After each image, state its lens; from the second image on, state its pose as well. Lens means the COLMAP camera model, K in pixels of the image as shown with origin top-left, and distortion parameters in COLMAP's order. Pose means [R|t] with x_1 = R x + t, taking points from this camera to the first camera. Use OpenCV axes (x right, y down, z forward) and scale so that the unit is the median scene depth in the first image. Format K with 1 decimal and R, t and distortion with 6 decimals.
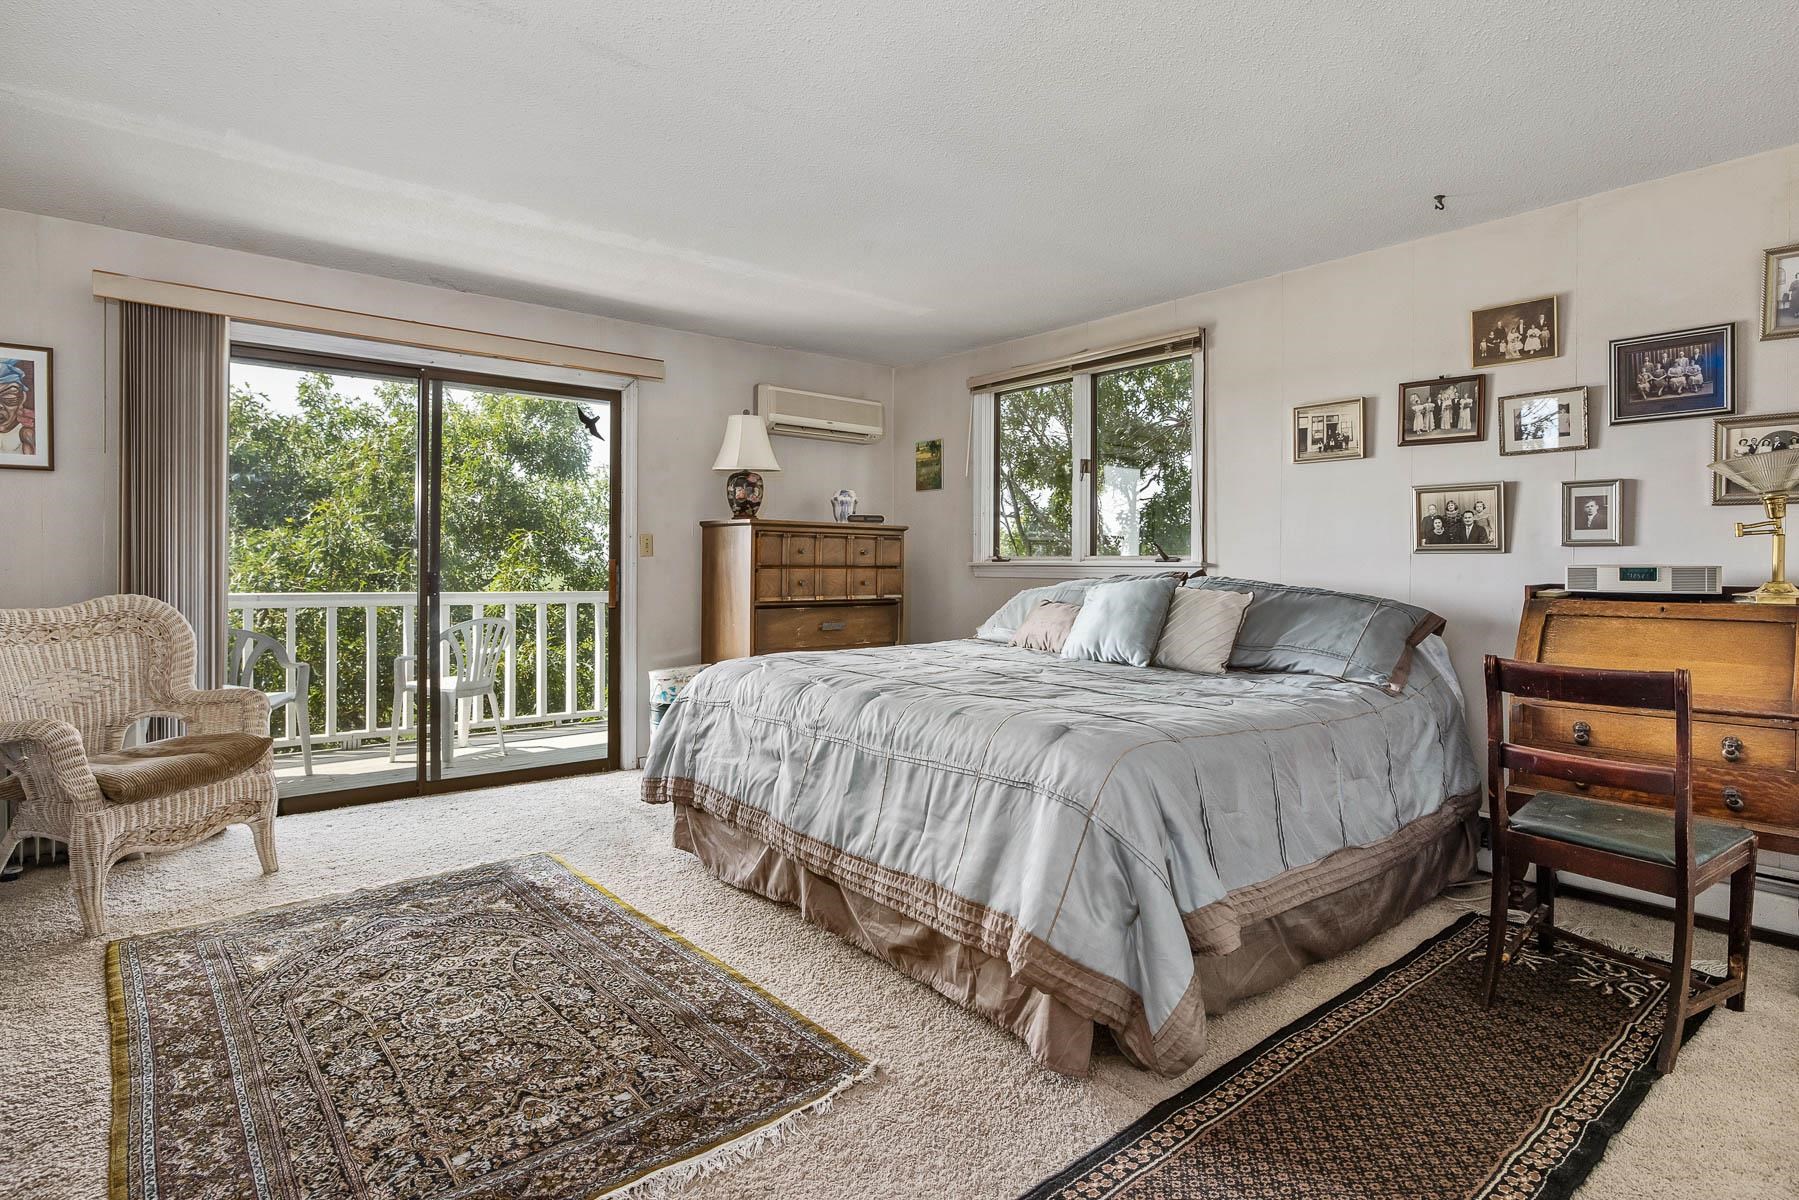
lens RADIAL K [[902.8, 0, 898.3], [0, 902.8, 569.9], [0, 0, 1]] dist [-0.006669, 0.000711]
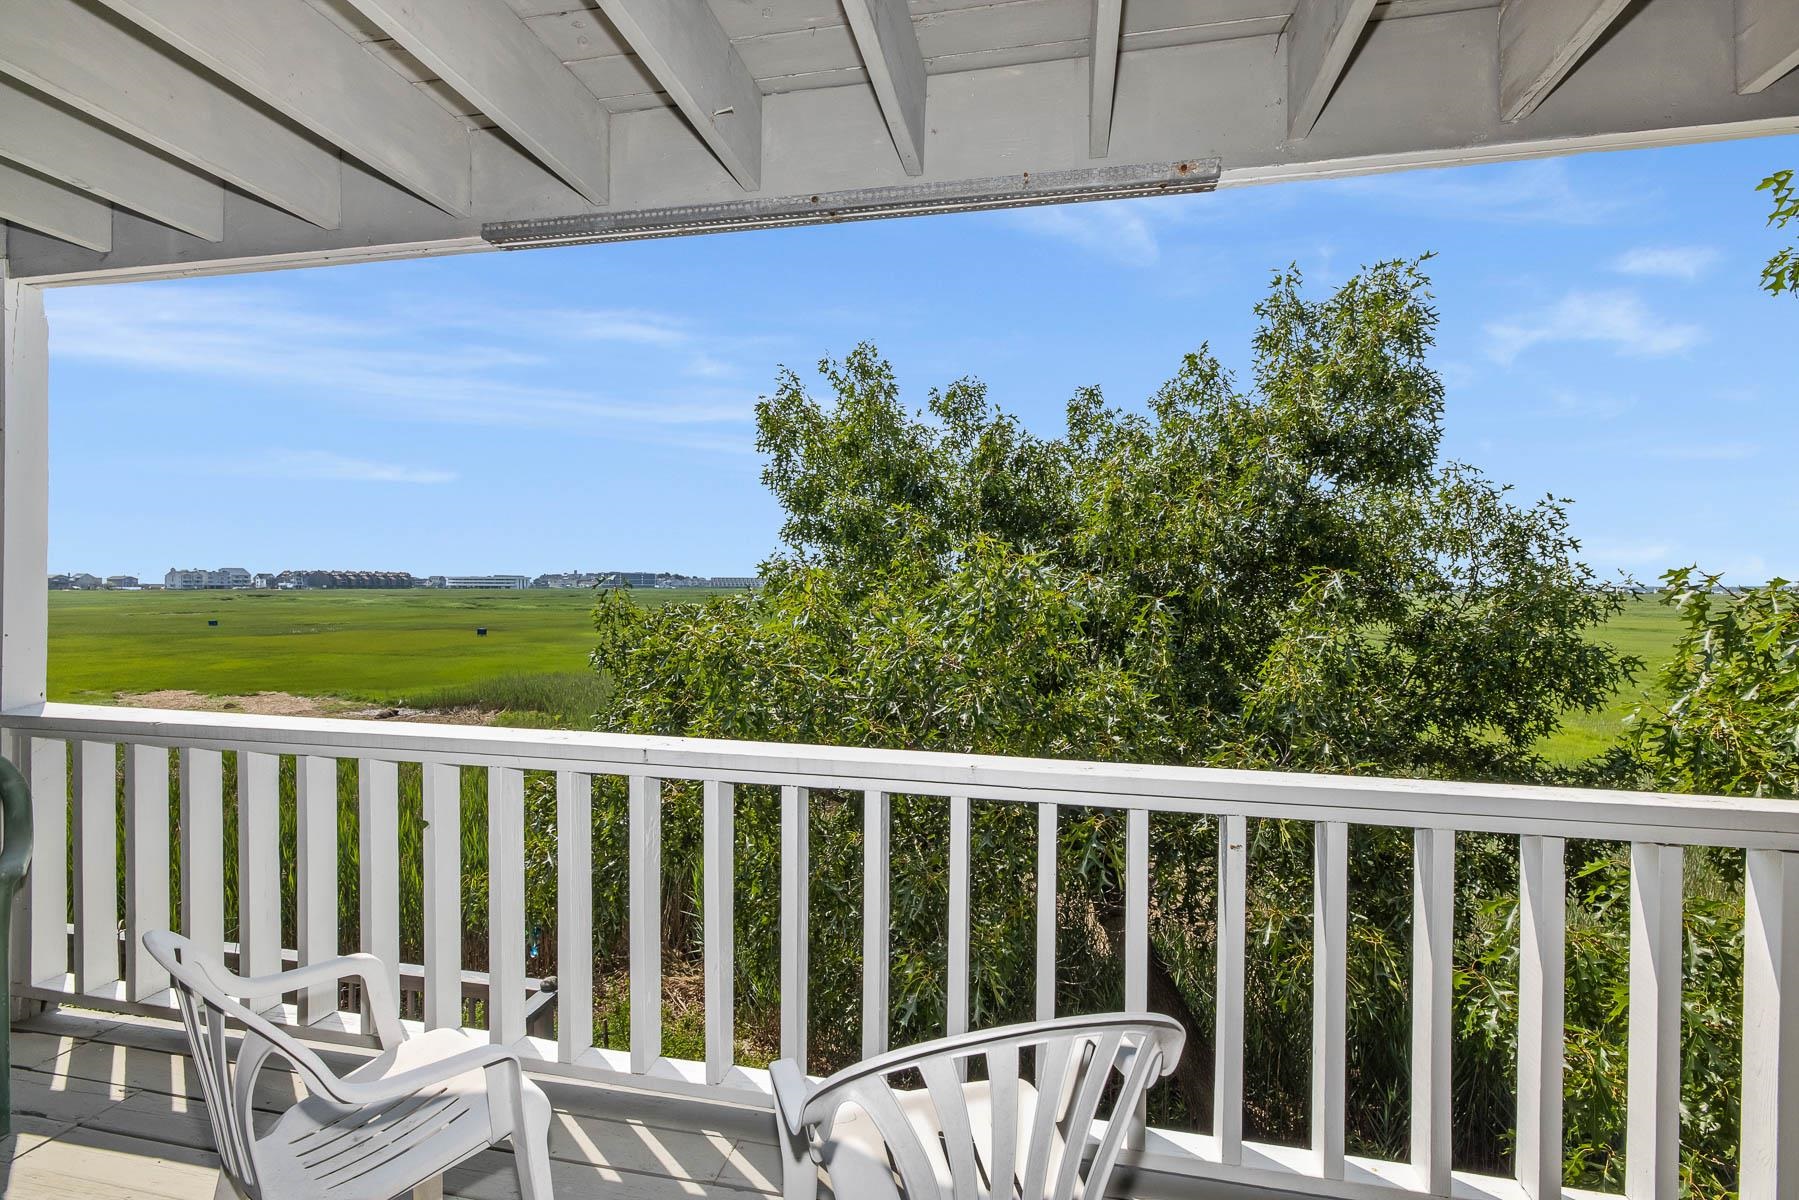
lens RADIAL K [[815.0, 0, 896.7], [0, 815.0, 590.1], [0, 0, 1]] dist [-0.002756, -0.000054]
pose [[0.627527, 0.003424, -0.778587, -0.523479], [-0.009265, 0.999952, -0.003070, -0.078041], [0.778539, 0.009141, 0.627529, 1.335888]]
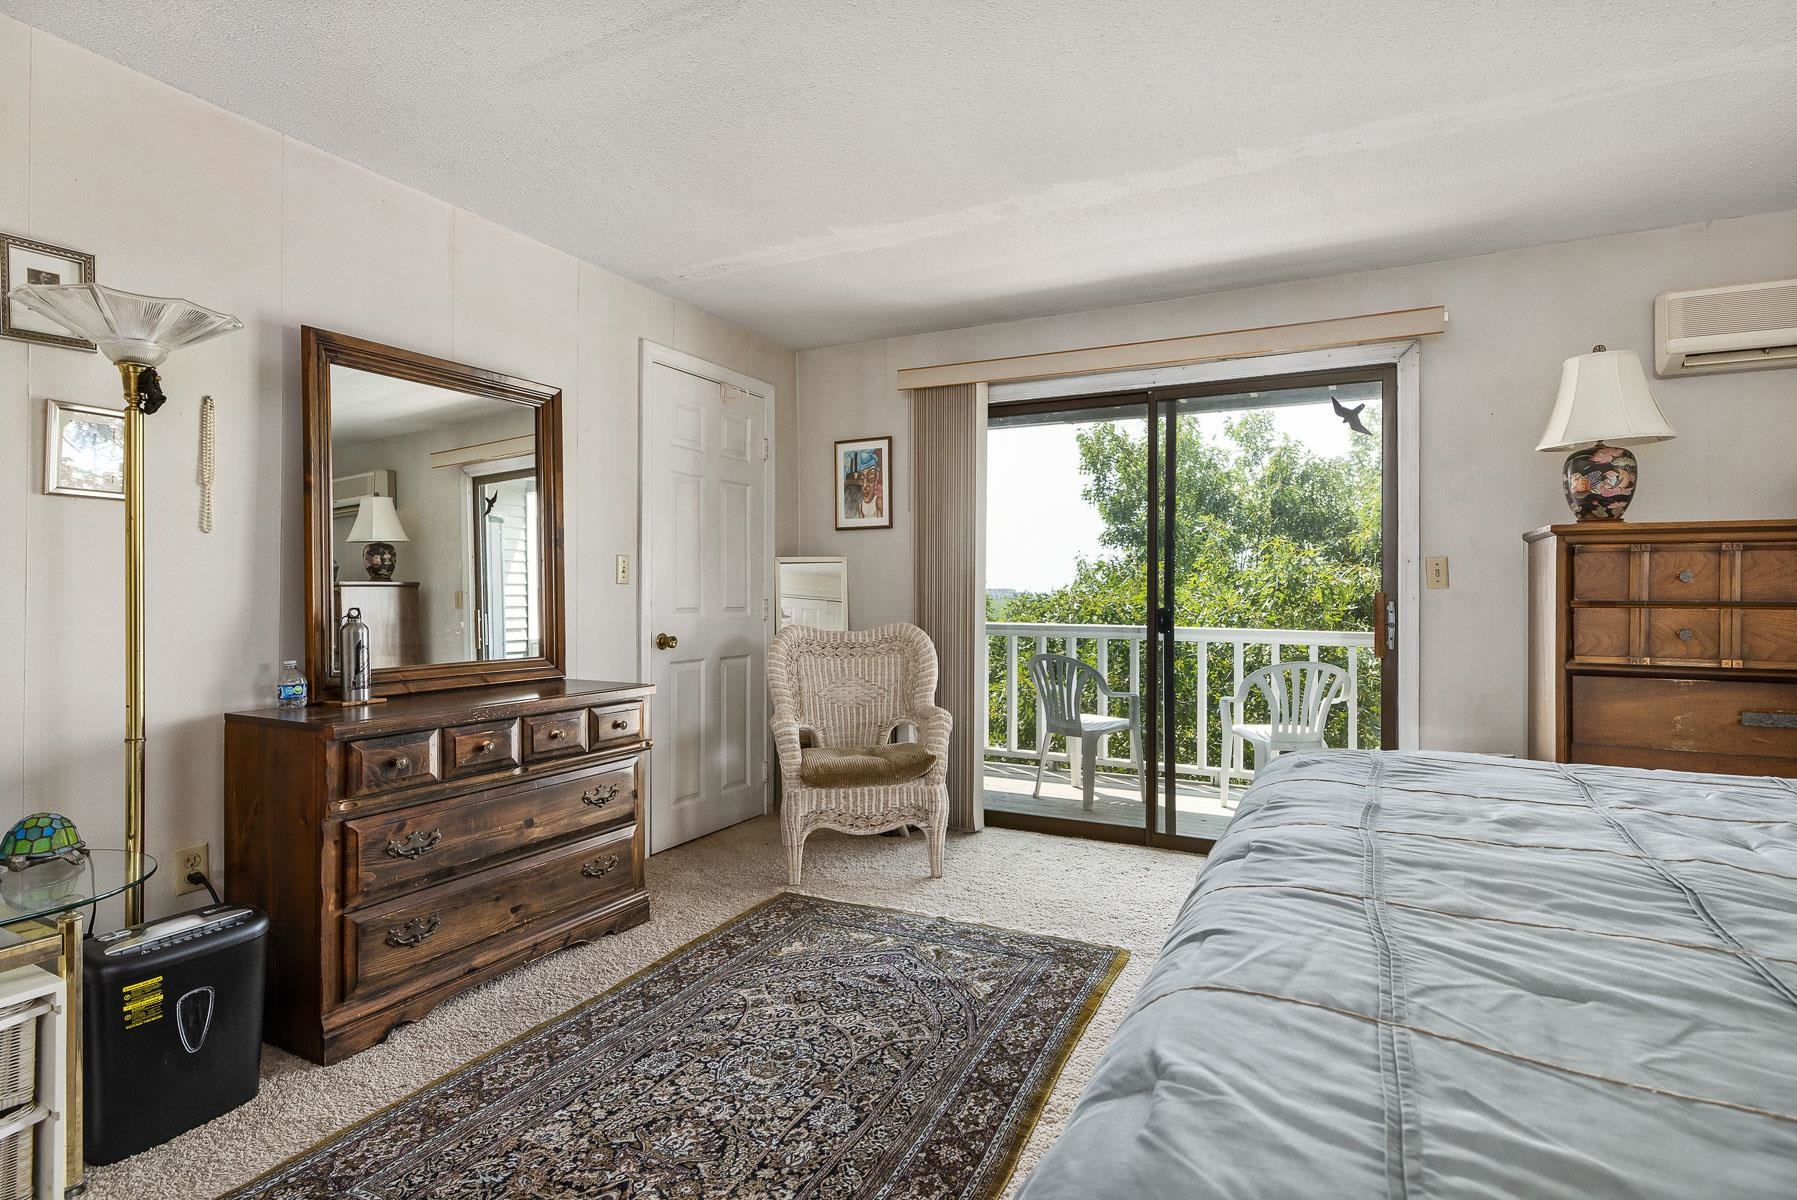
lens RADIAL K [[901.8, 0, 910.4], [0, 901.8, 590.1], [0, 0, 1]] dist [-0.006669, 0.000711]
pose [[0.399407, -0.008493, -0.916735, 0.282751], [-0.008242, 0.999883, -0.012854, -0.001849], [0.916737, 0.012690, 0.399290, 0.481095]]
